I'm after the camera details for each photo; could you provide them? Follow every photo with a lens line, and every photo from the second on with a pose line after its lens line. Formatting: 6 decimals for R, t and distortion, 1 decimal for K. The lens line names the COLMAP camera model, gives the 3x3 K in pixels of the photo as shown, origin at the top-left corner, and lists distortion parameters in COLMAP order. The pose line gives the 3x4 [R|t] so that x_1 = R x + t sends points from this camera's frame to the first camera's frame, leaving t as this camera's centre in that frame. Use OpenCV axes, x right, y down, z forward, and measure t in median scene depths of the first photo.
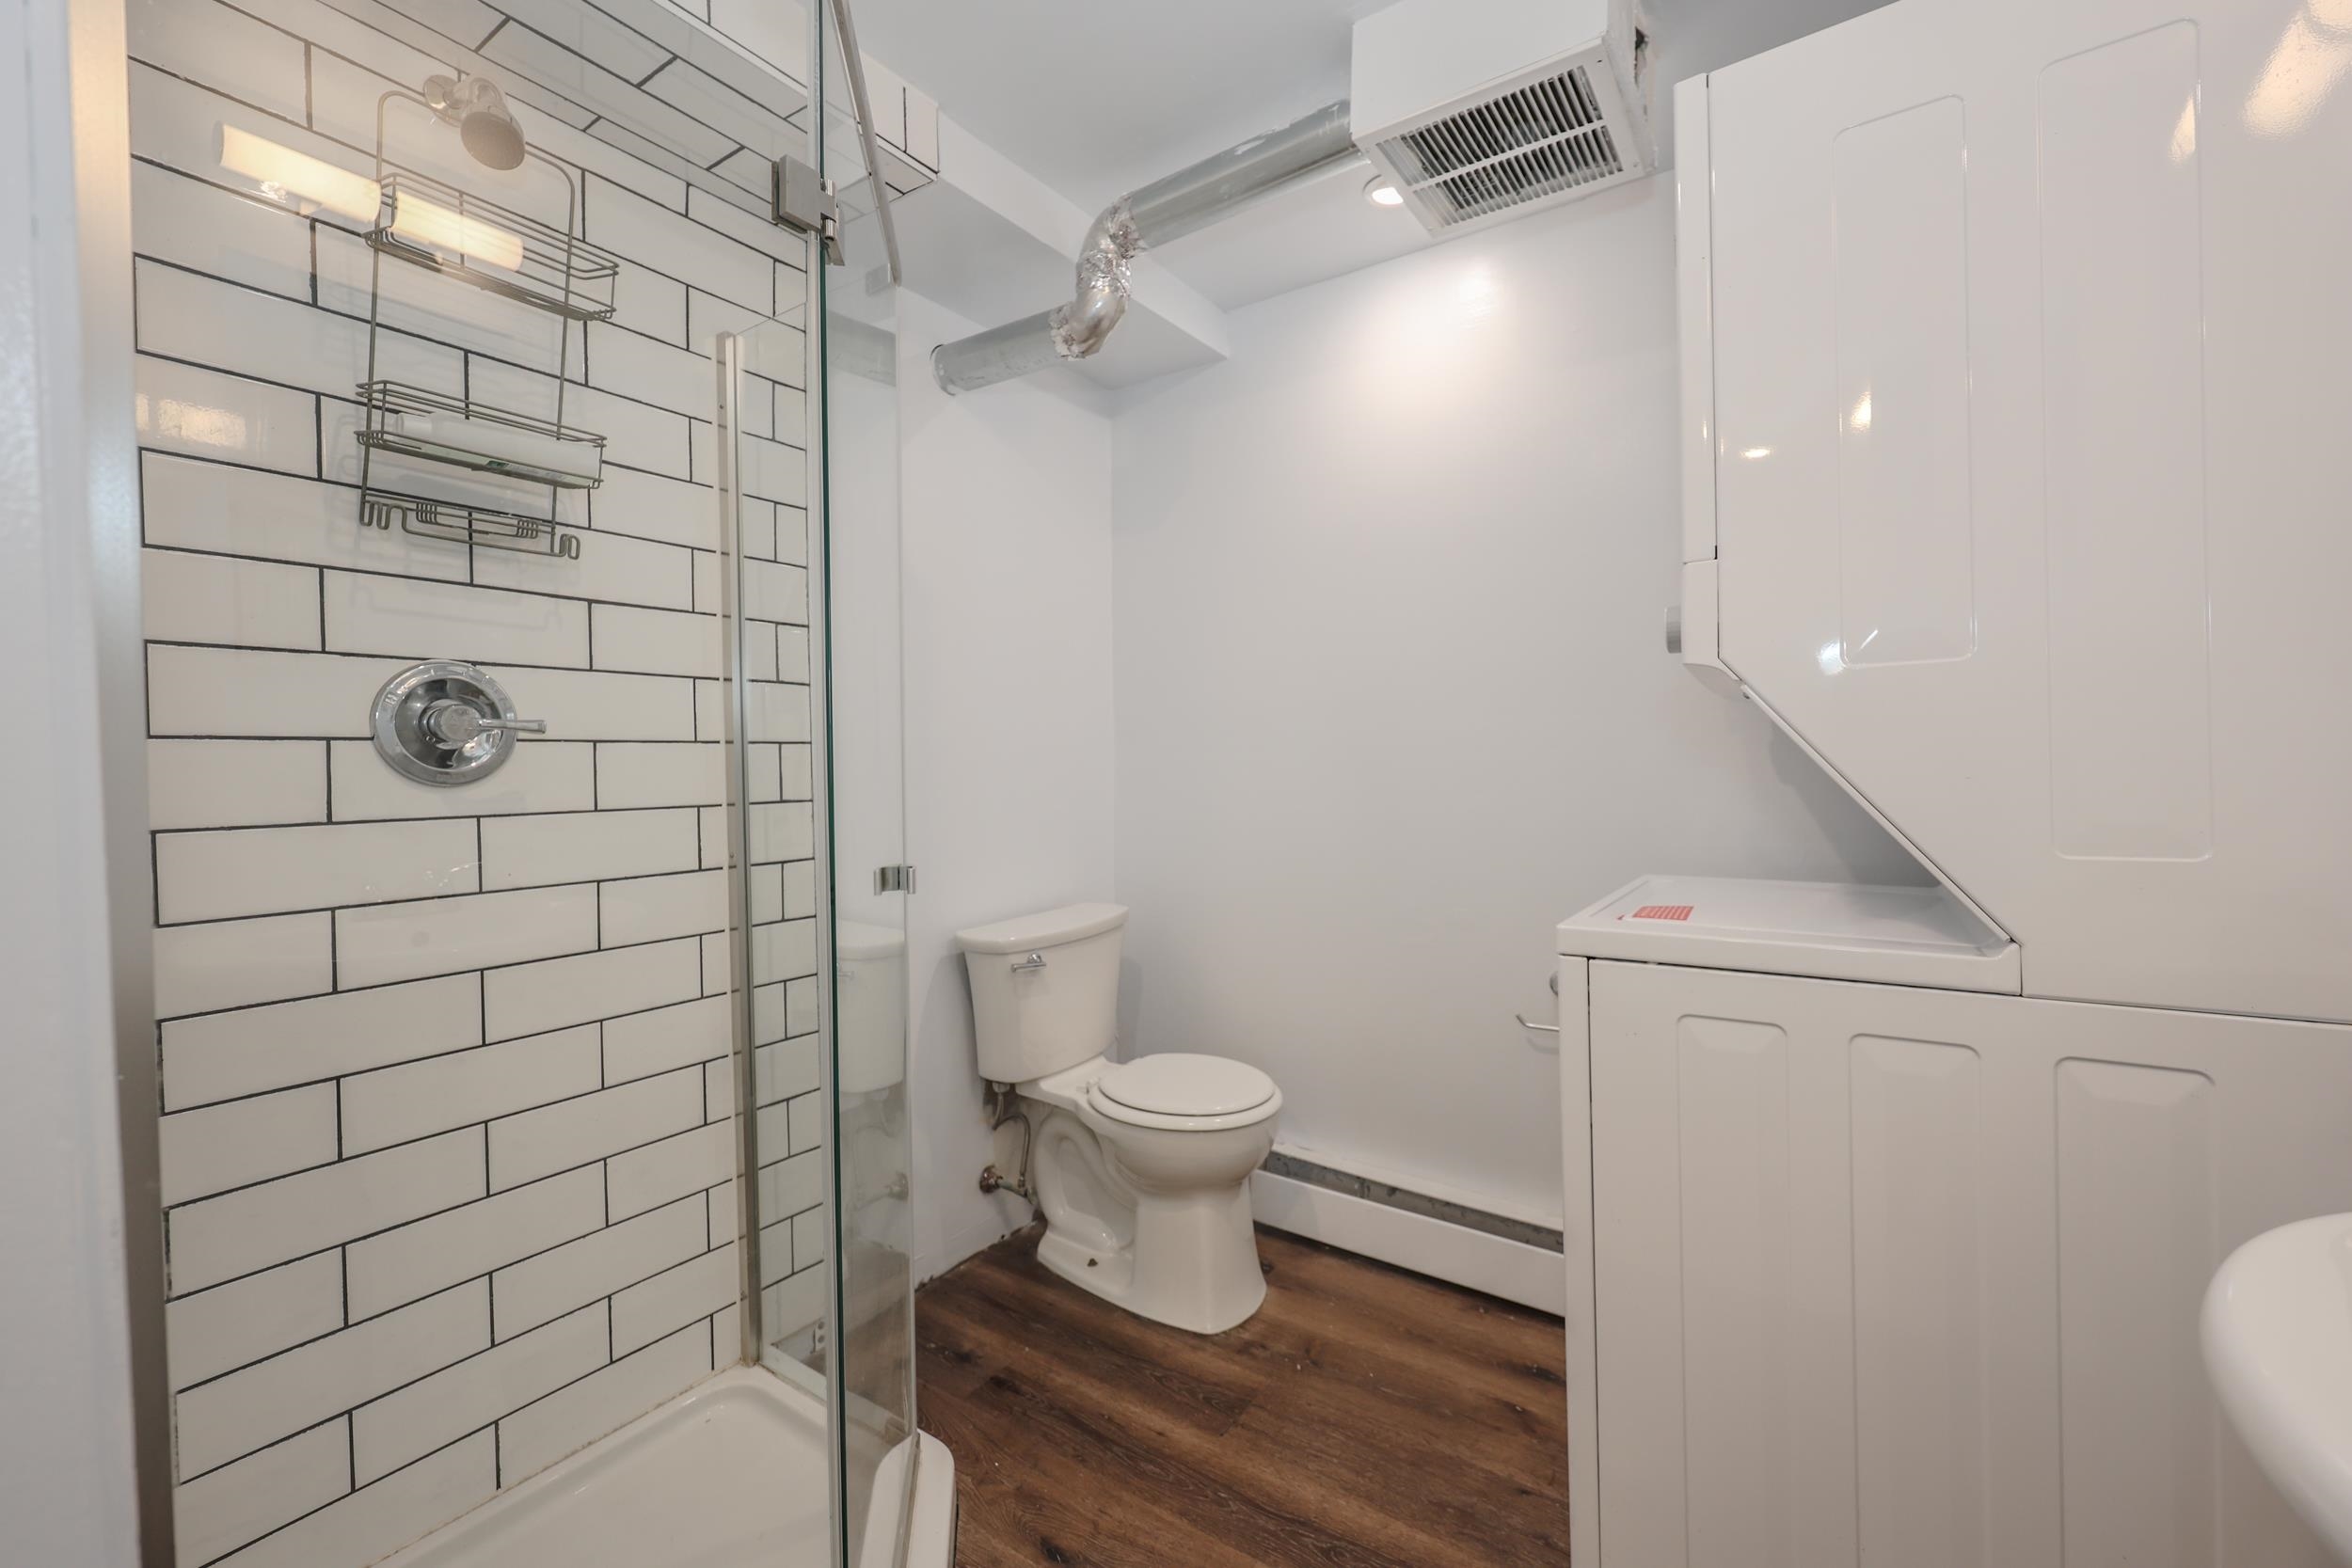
lens RADIAL K [[968.0, 0, 1176.0], [0, 968.0, 784.0], [0, 0, 1]] dist [0.001142, 0.000303]
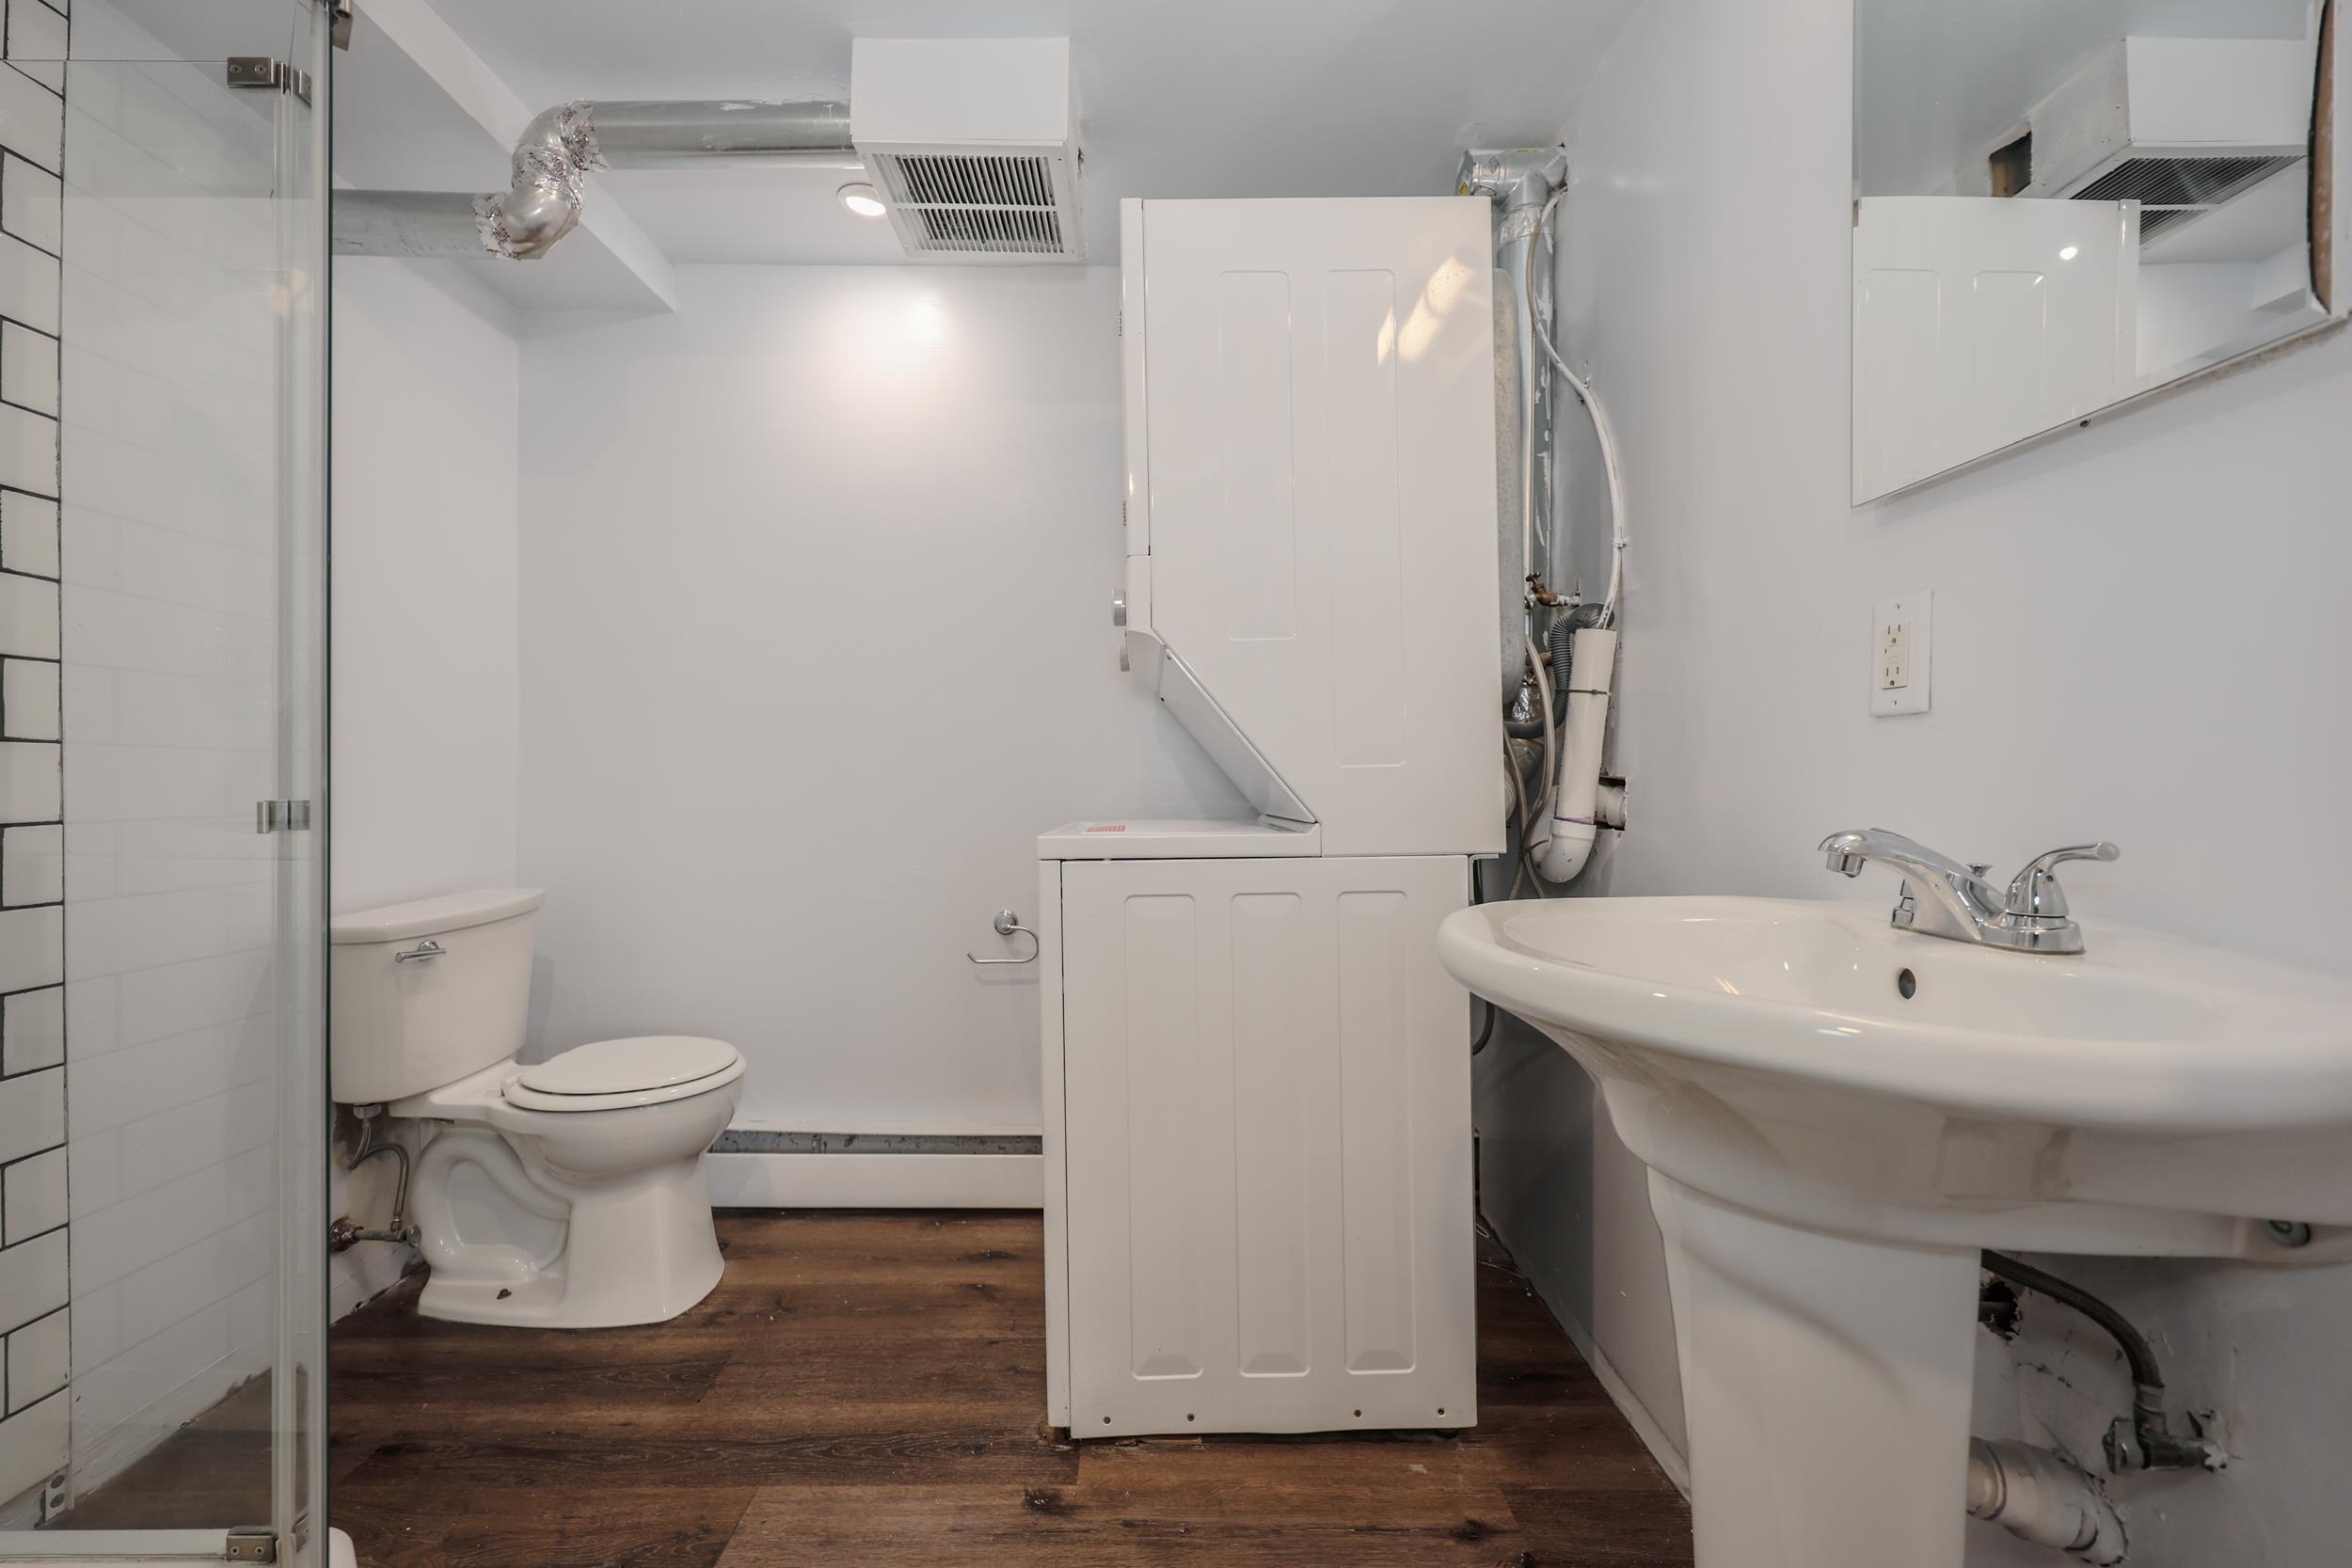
lens RADIAL K [[941.2, 0, 1164.3], [0, 941.2, 787.9], [0, 0, 1]] dist [-0.000100, 0.000006]
pose [[0.816200, 0.006206, 0.577736, -0.112164], [0.005776, 0.999805, -0.018900, 0.071514], [-0.577740, 0.018763, 0.816005, -0.049259]]
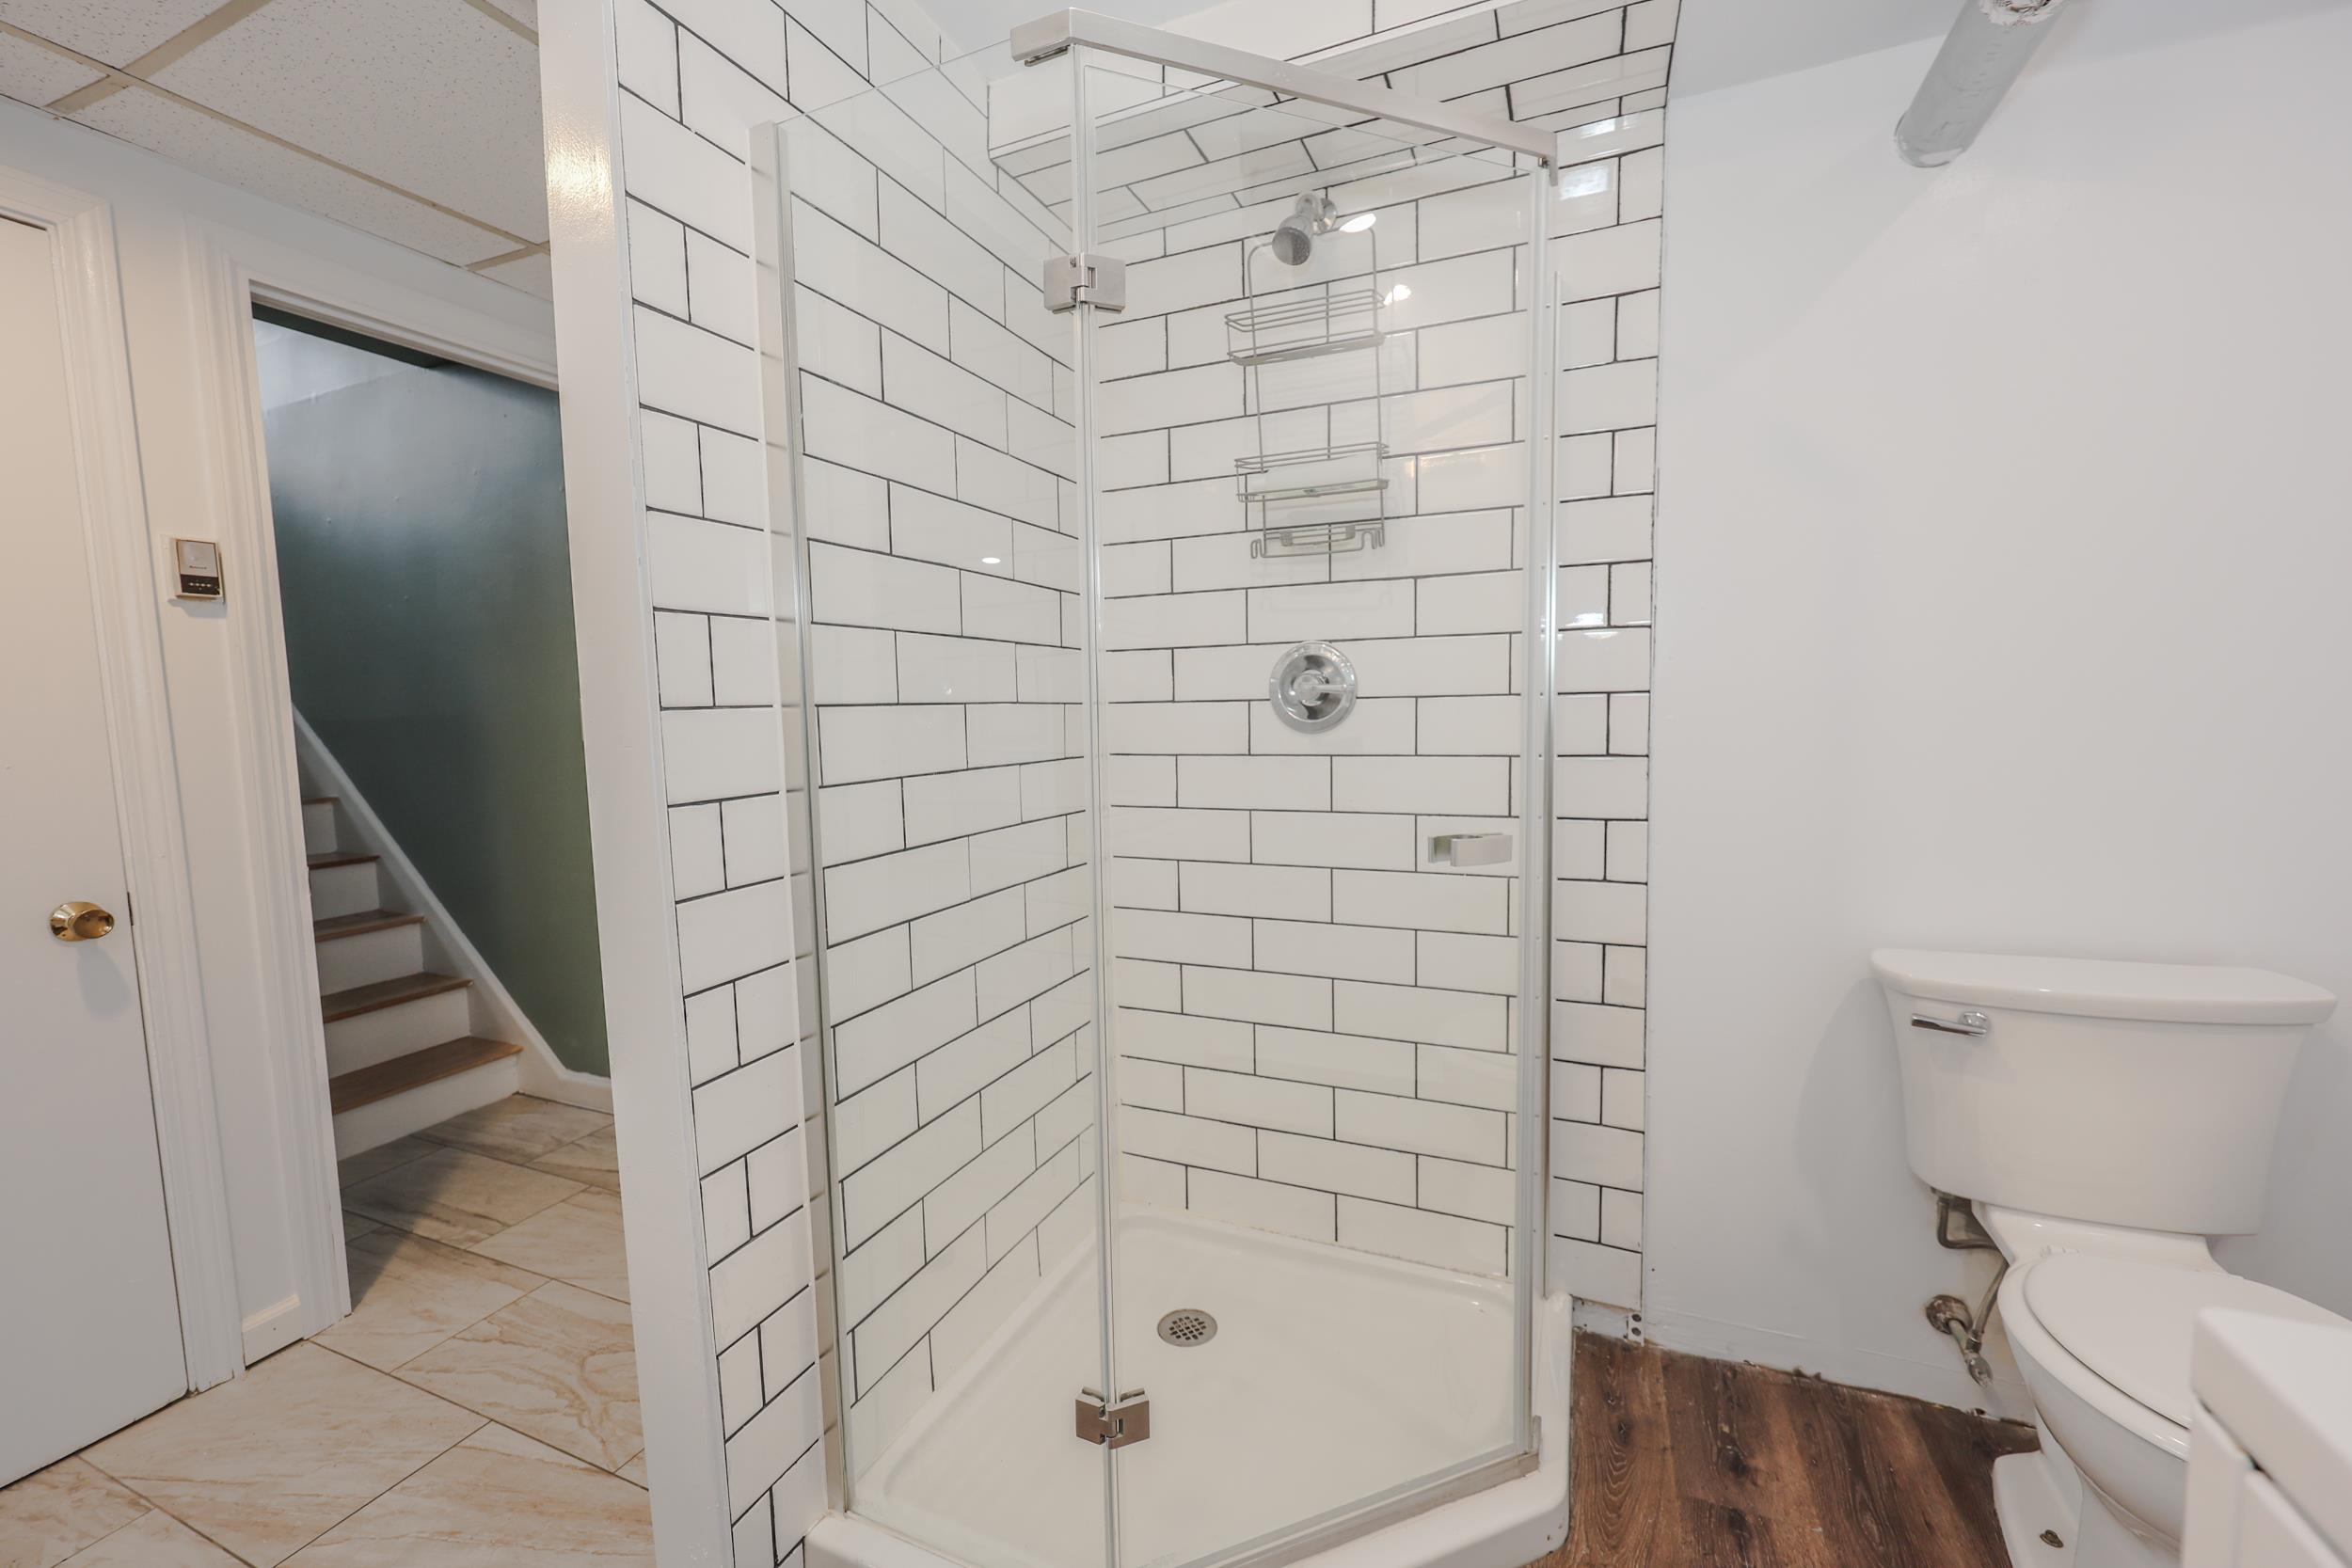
lens RADIAL K [[942.9, 0, 1176.0], [0, 942.9, 784.0], [0, 0, 1]] dist [-0.000700, -0.000255]
pose [[0.200864, 0.087044, -0.975744, 0.412750], [-0.008289, 0.996160, 0.087159, -0.031121], [0.979584, -0.009419, 0.200814, 0.417467]]
